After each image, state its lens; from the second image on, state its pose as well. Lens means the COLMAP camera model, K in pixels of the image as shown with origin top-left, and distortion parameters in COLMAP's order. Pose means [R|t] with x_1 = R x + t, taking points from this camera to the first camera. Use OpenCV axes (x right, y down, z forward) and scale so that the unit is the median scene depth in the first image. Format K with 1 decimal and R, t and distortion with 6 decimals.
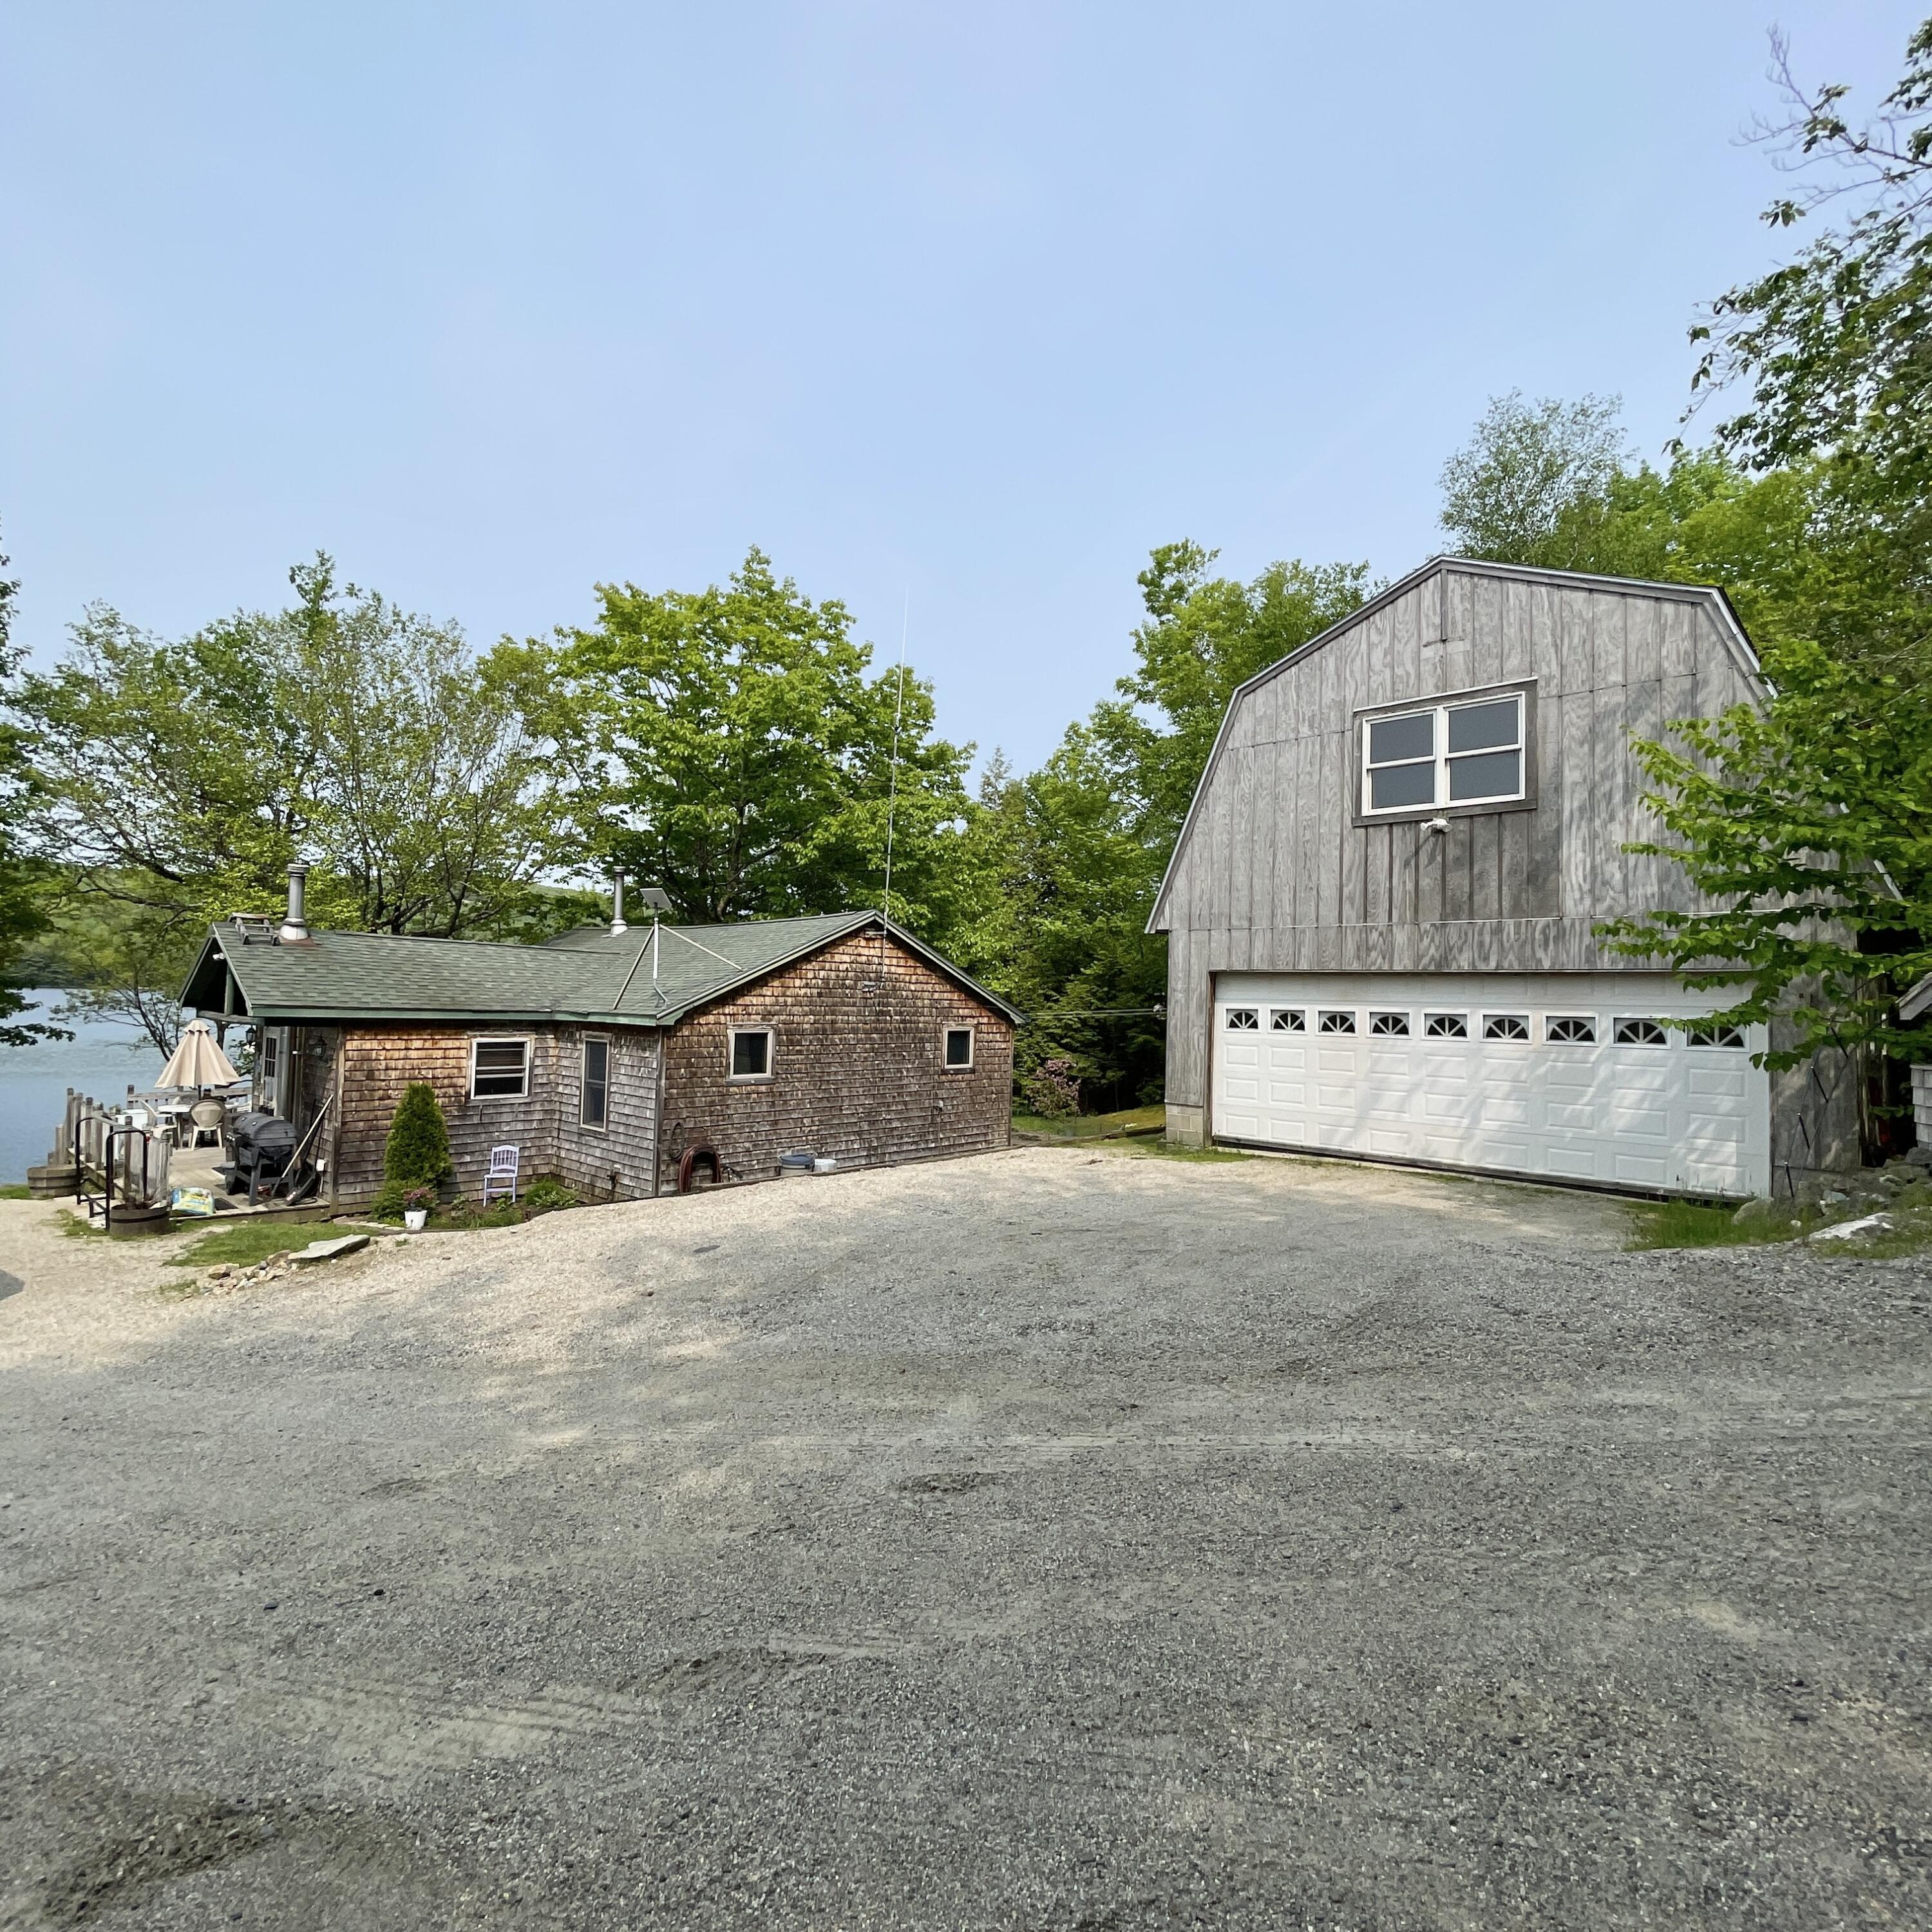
lens RADIAL K [[1011.3, 0, 972.4], [0, 1011.3, 948.3], [0, 0, 1]] dist [-0.023980, -0.001031]
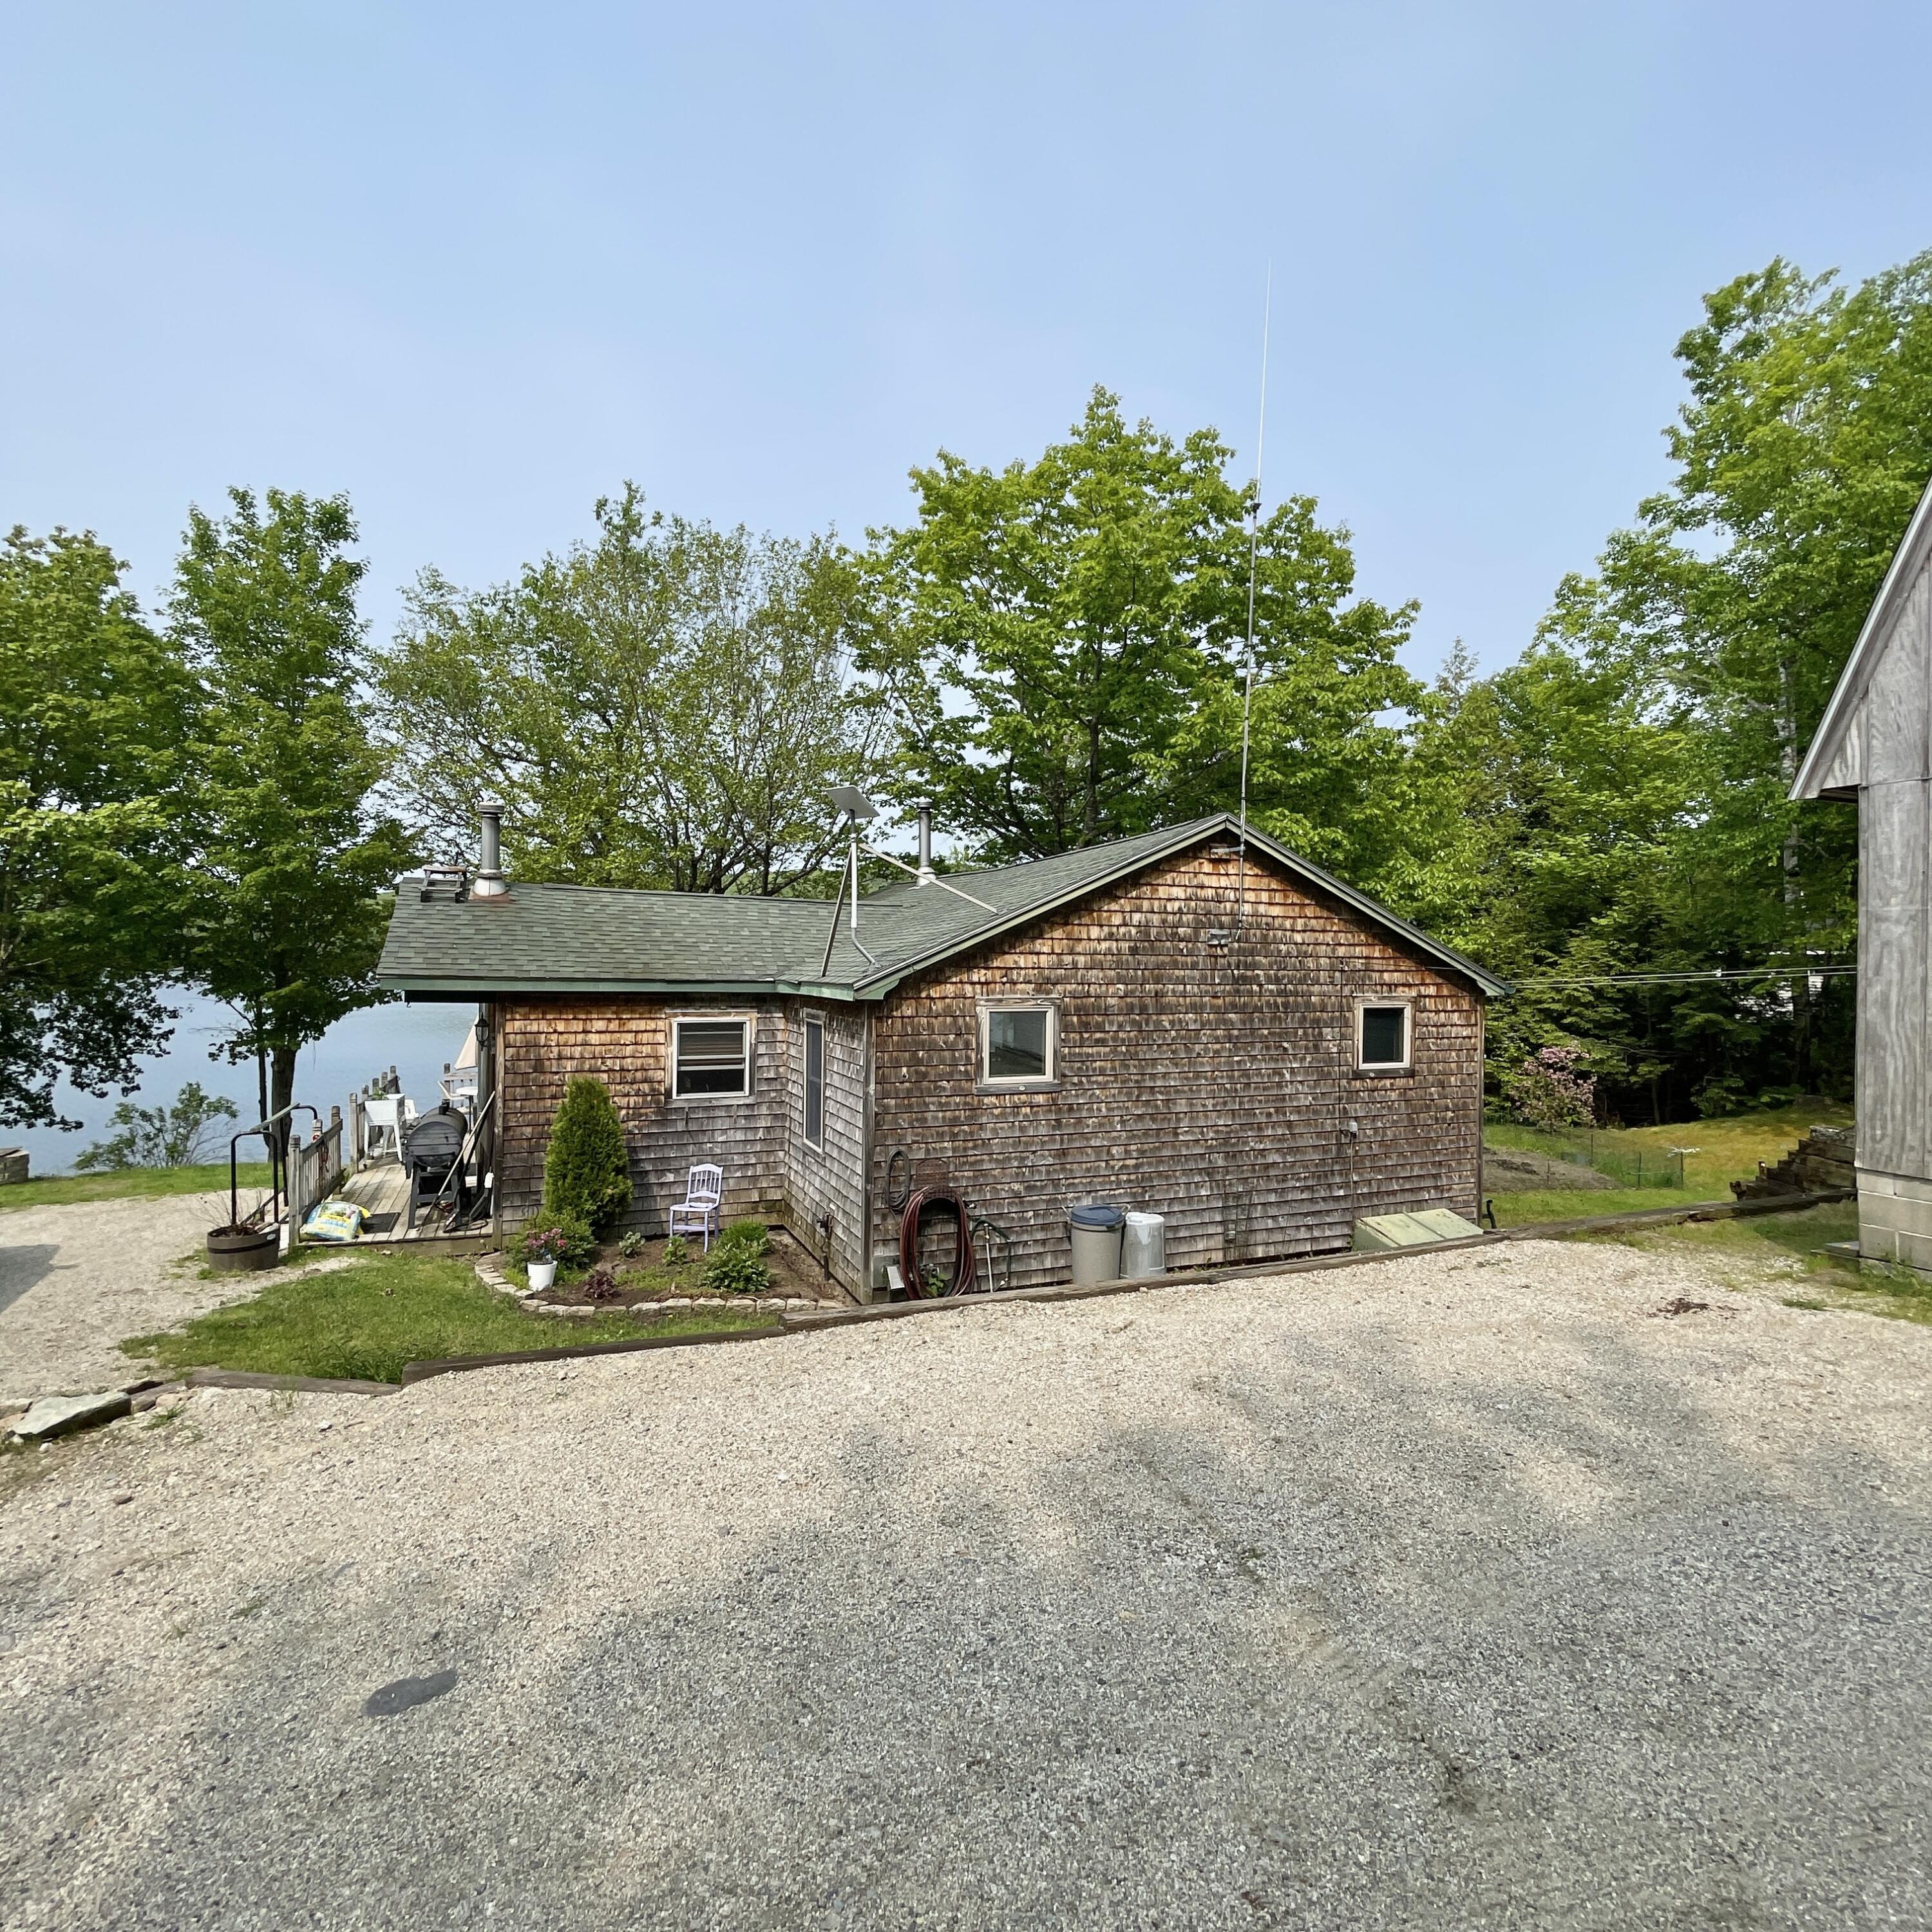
lens RADIAL K [[1009.4, 0, 967.6], [0, 1009.4, 950.9], [0, 0, 1]] dist [0.020517, -0.038754]
pose [[0.906900, -0.020395, -0.420851, 0.019135], [0.032912, 0.999205, 0.022499, 0.027902], [0.420058, -0.034255, 0.906851, 0.379990]]
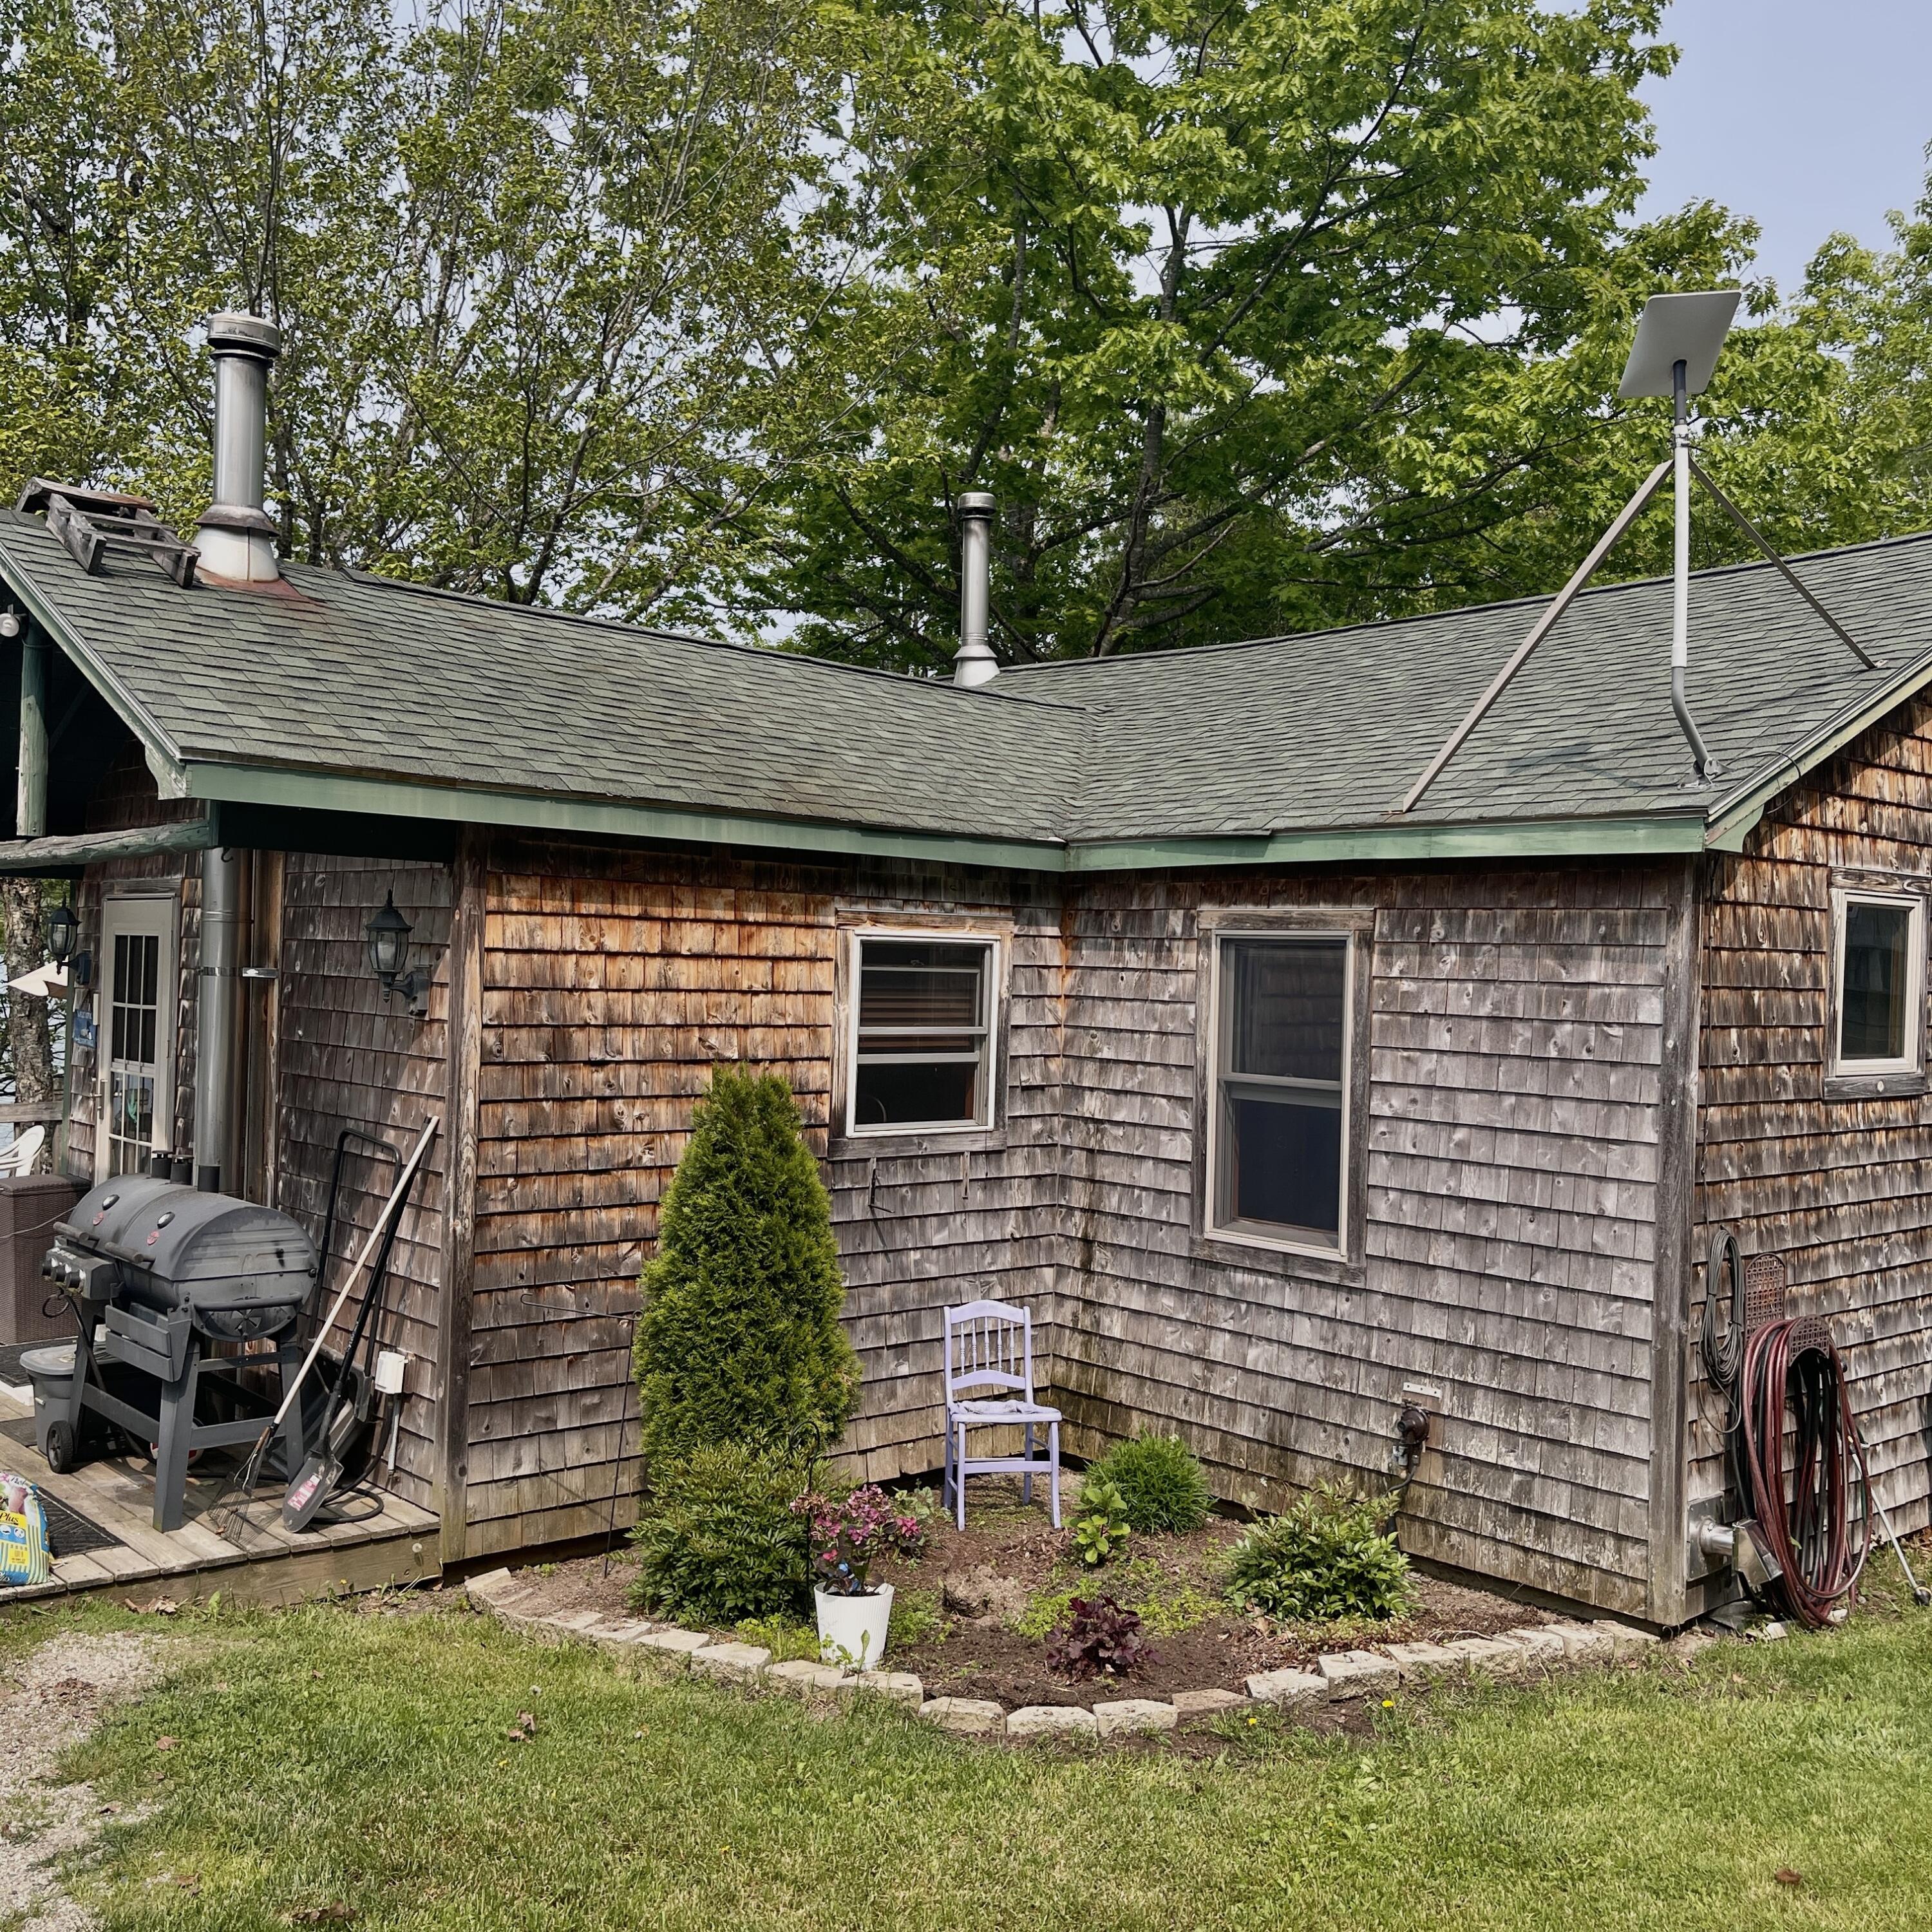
lens RADIAL K [[1894.8, 0, 966.0], [0, 1894.8, 966.0], [0, 0, 1]] dist [0.100387, -0.211984]
pose [[0.994320, 0.004693, -0.106333, -0.376129], [0.000603, 0.998763, 0.049717, 0.068632], [0.106435, -0.049499, 0.993087, 0.429869]]
